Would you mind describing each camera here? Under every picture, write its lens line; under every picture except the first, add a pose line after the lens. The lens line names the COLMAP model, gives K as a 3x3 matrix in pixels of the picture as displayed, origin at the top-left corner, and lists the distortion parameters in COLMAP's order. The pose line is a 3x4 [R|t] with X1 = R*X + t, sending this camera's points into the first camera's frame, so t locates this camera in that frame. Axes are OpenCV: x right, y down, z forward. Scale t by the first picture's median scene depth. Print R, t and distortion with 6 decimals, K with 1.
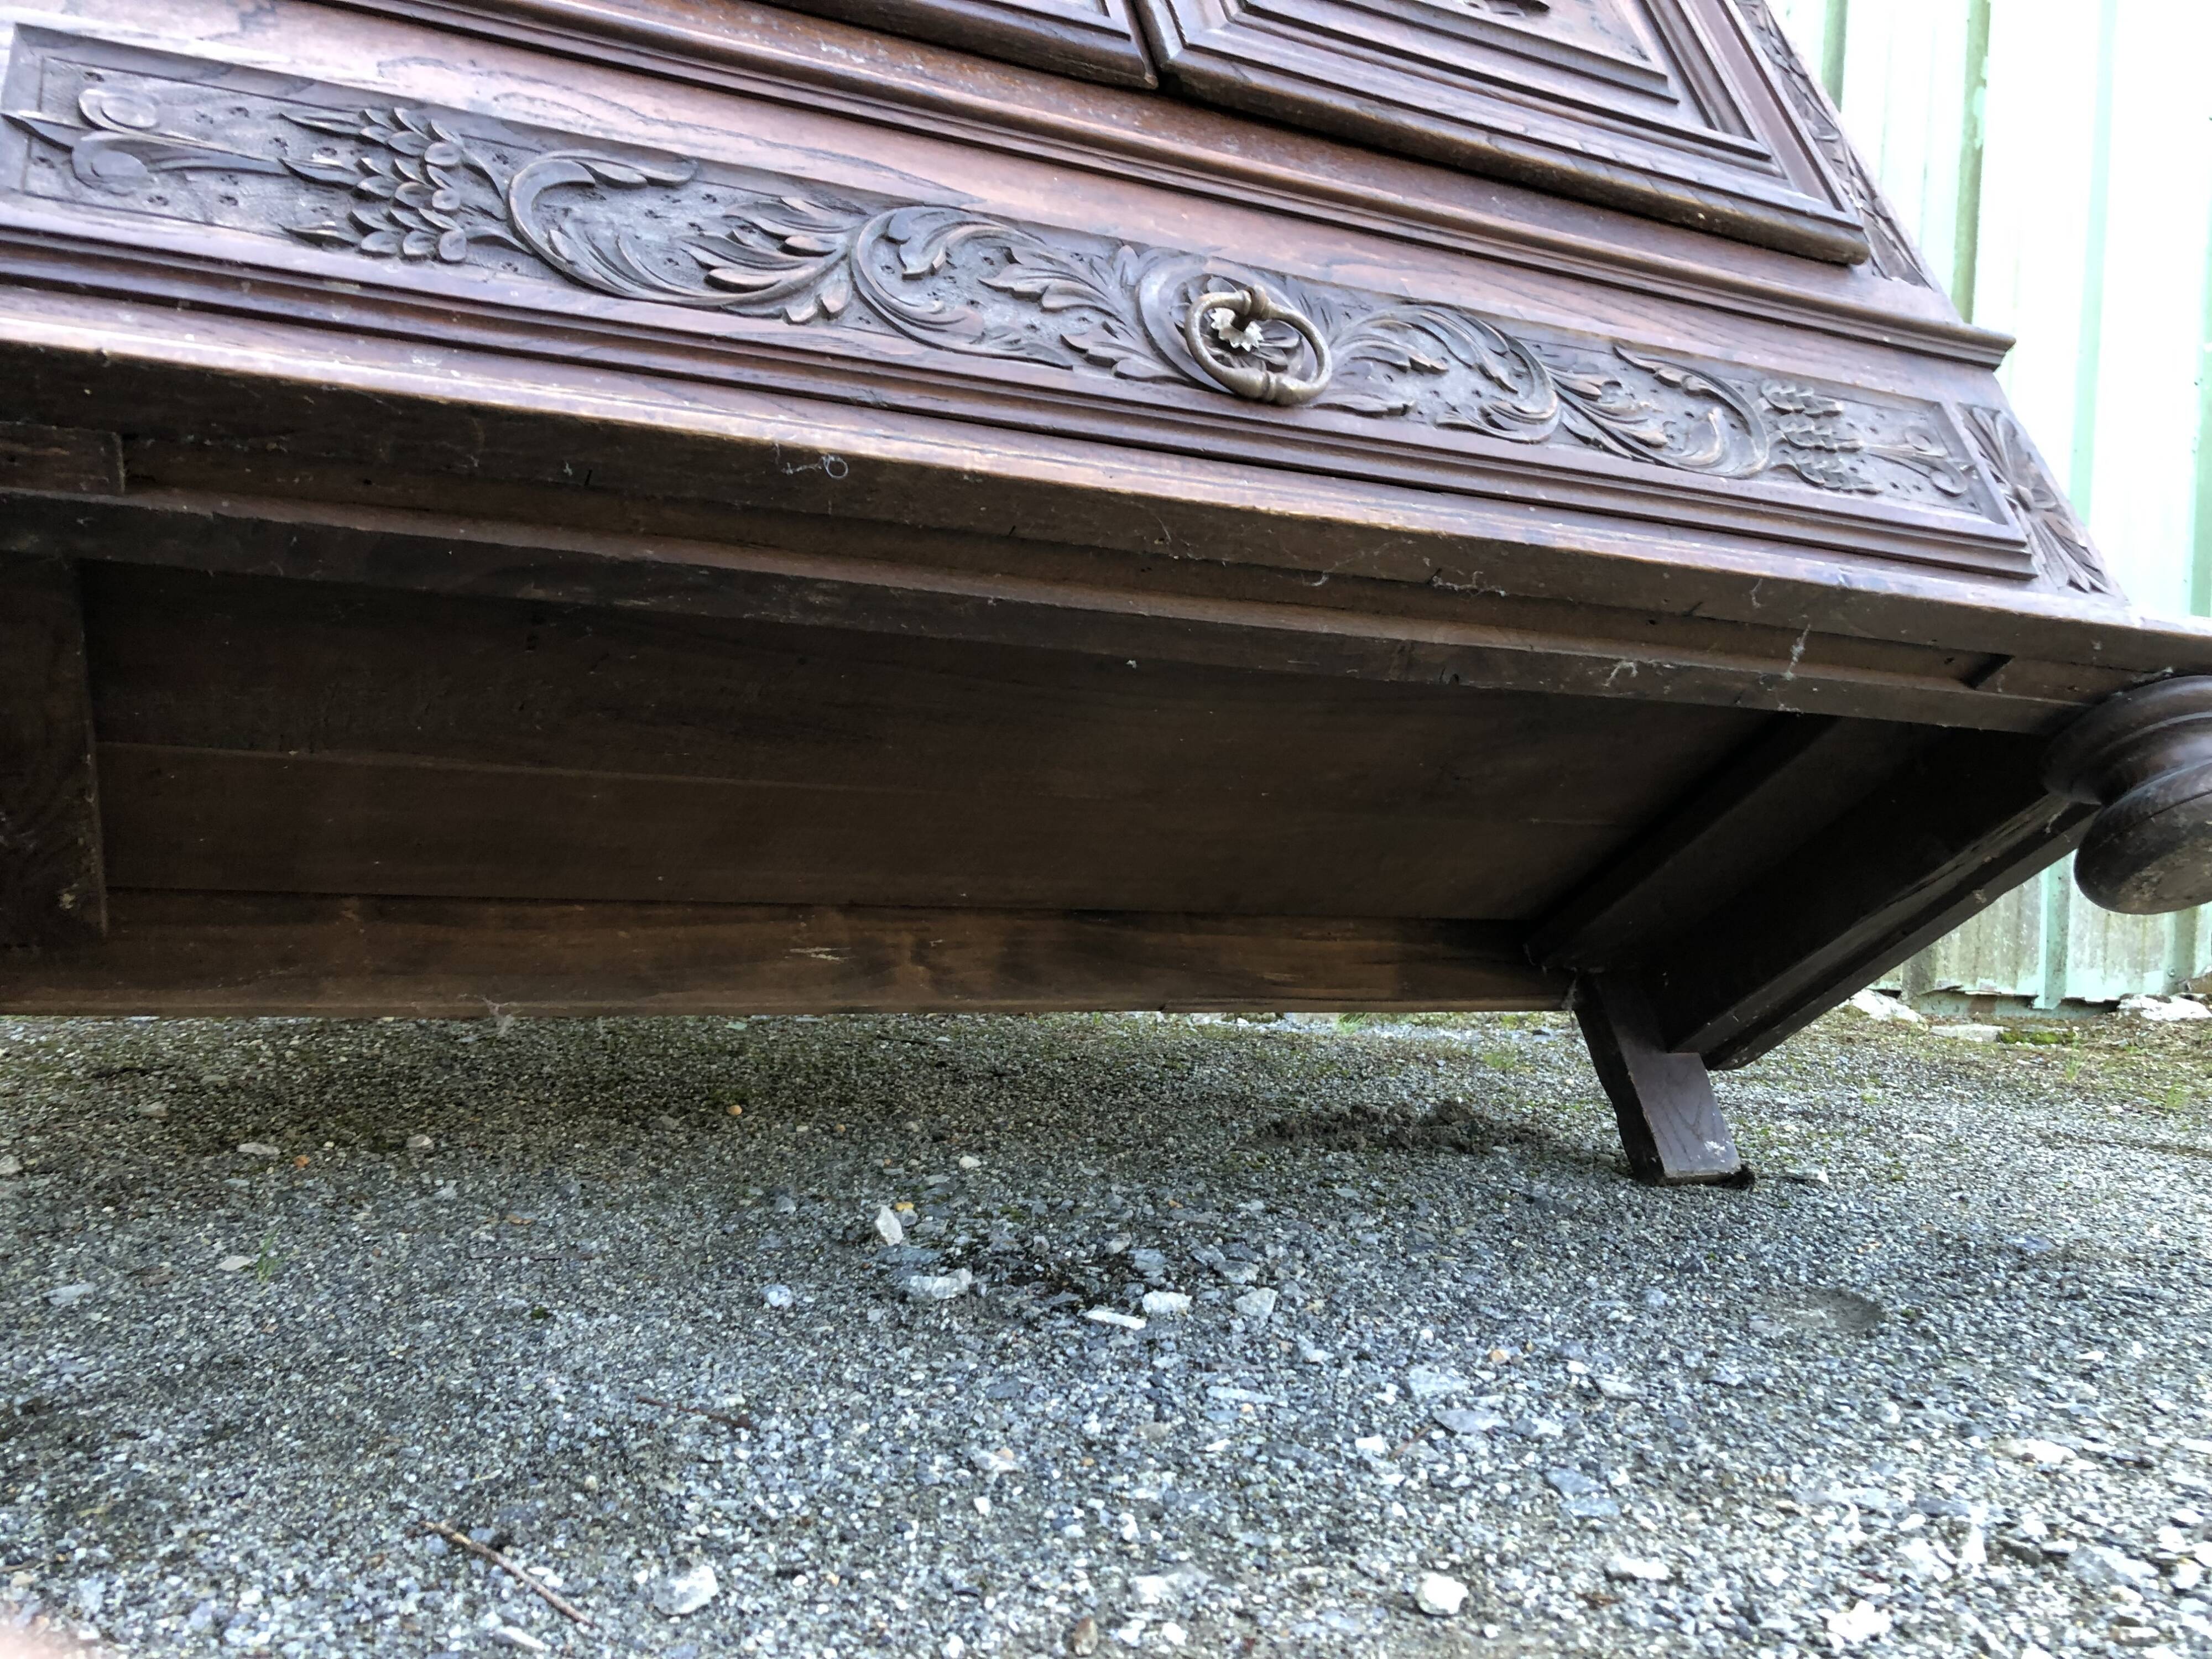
lens RADIAL K [[1823.8, 0, 1111.1], [0, 1823.8, 833.7], [0, 0, 1]] dist [0.021154, -0.017928]
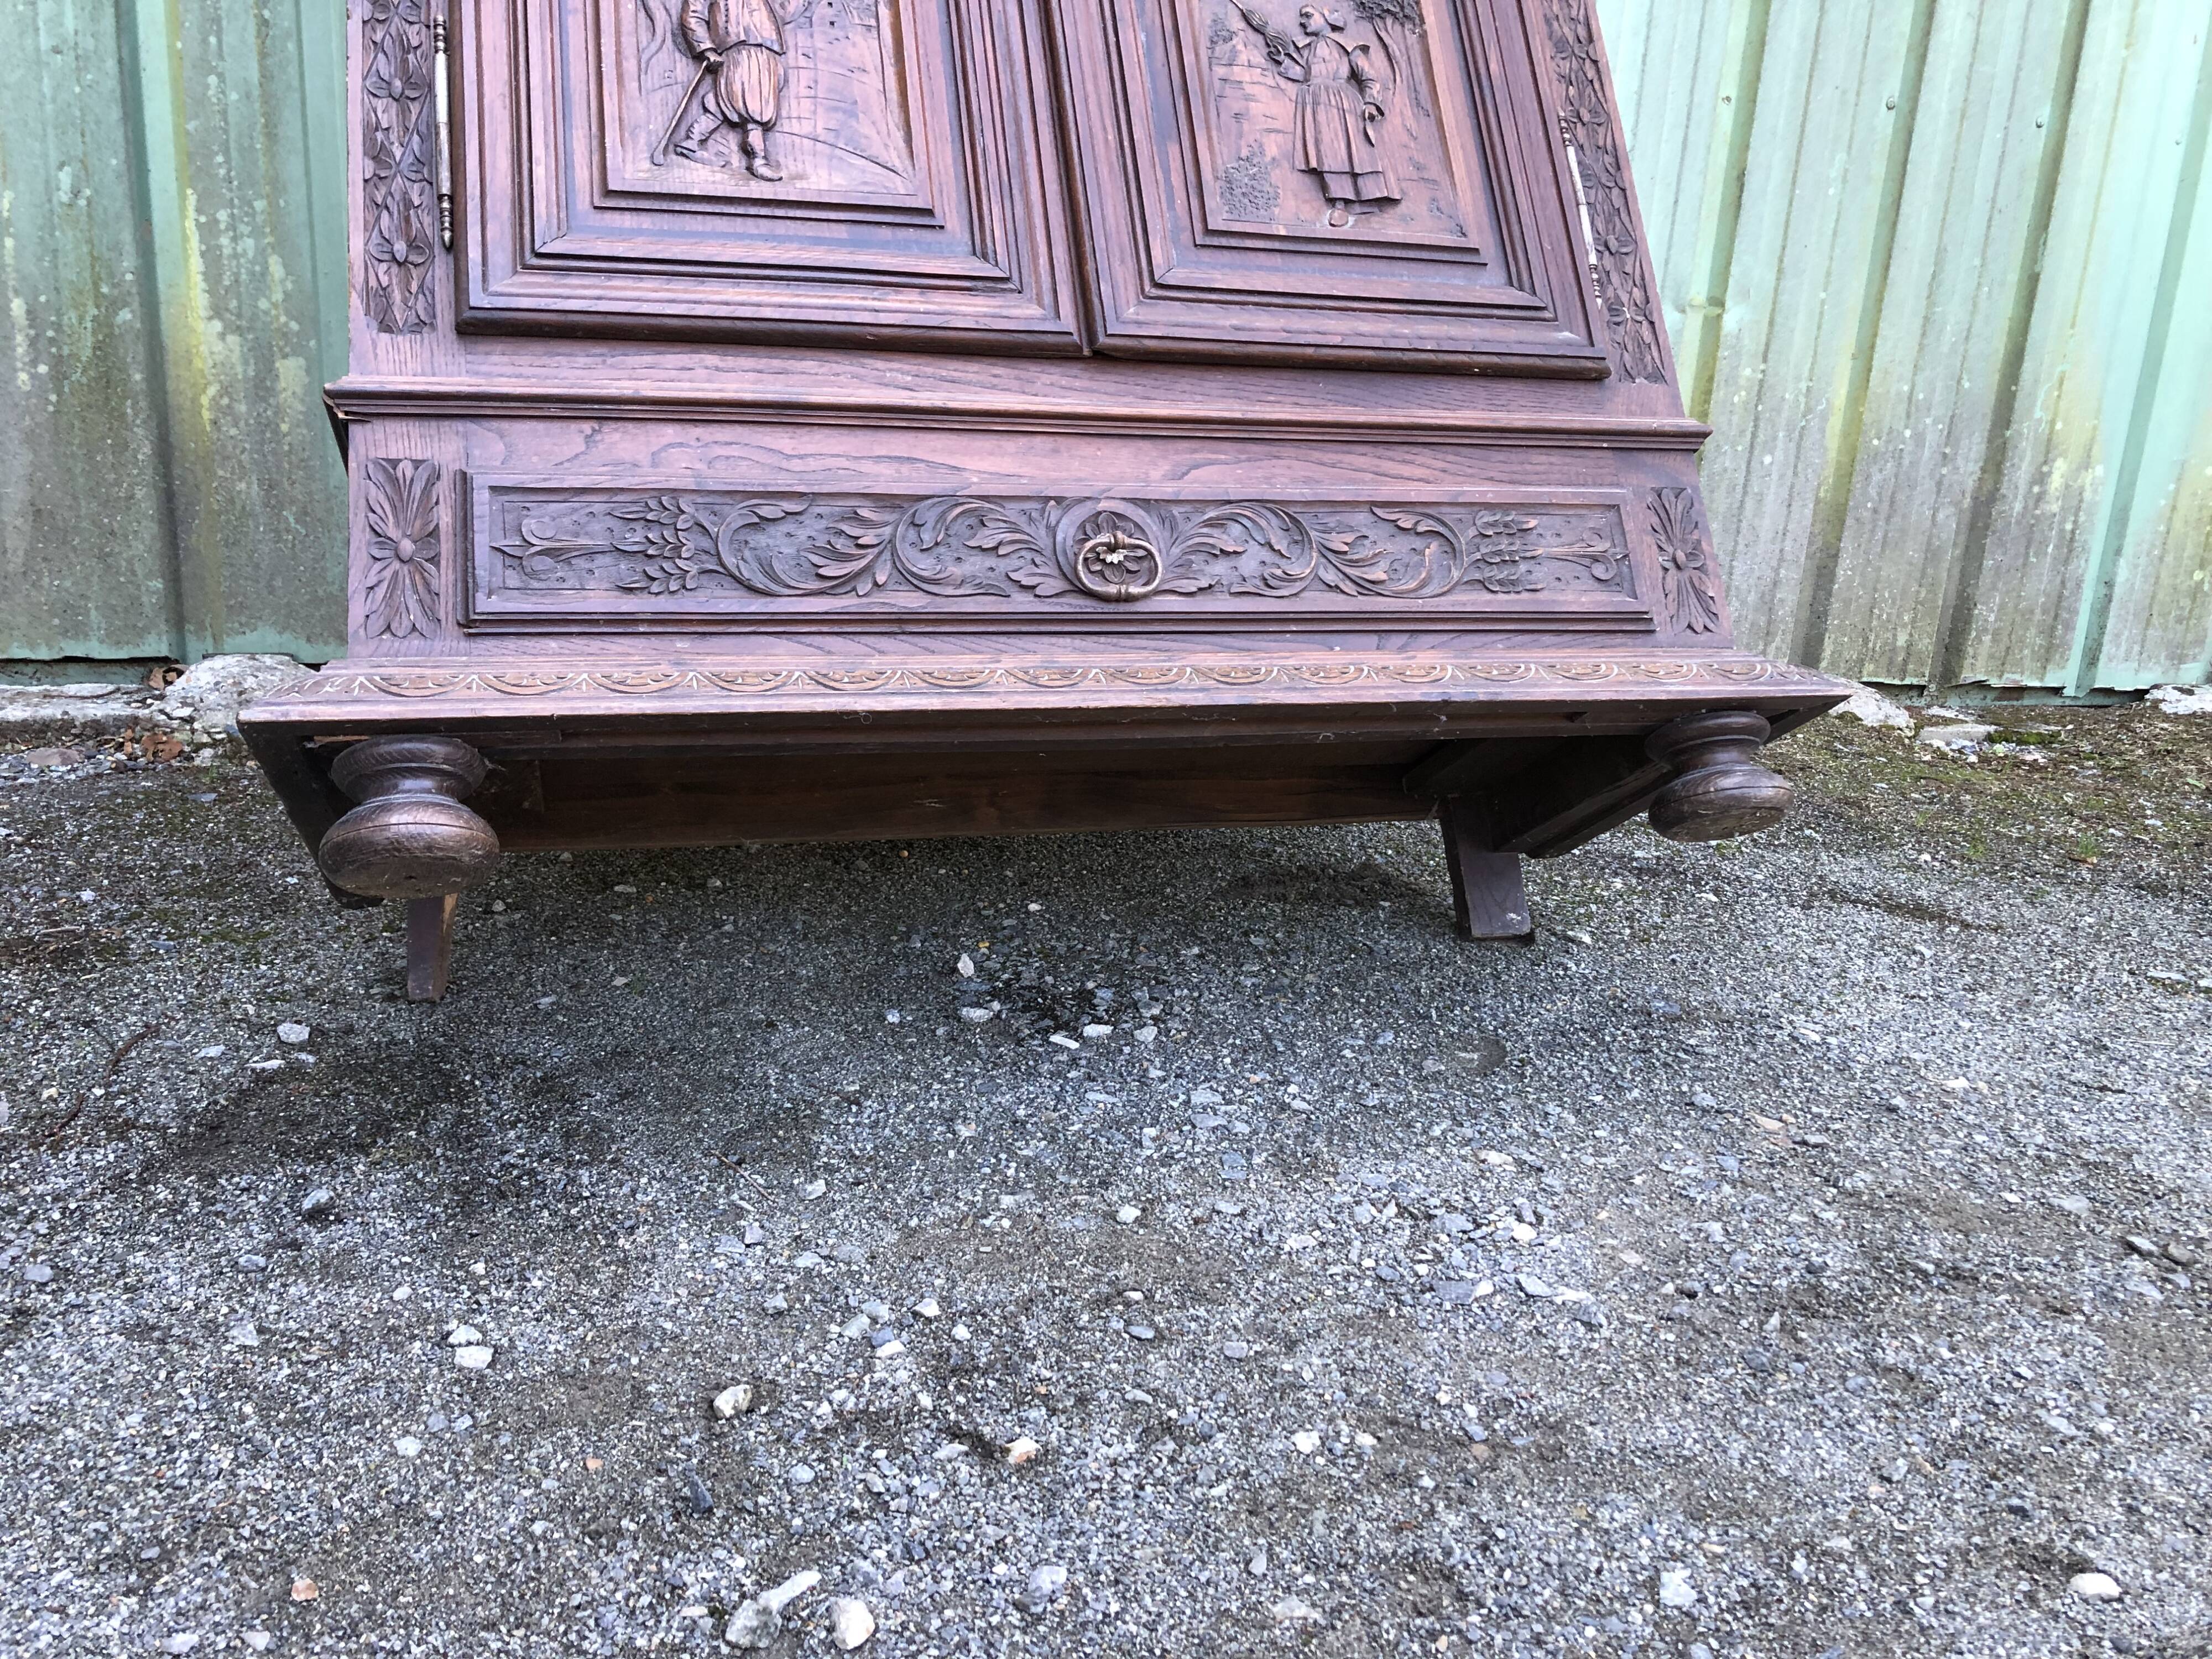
lens RADIAL K [[1823.8, 0, 1115.0], [0, 1823.8, 820.6], [0, 0, 1]] dist [0.021154, -0.017928]
pose [[0.986883, 0.048370, -0.154023, 0.372226], [-0.005399, 0.963414, 0.267964, -0.513925], [0.161349, -0.263618, 0.951037, -0.805711]]
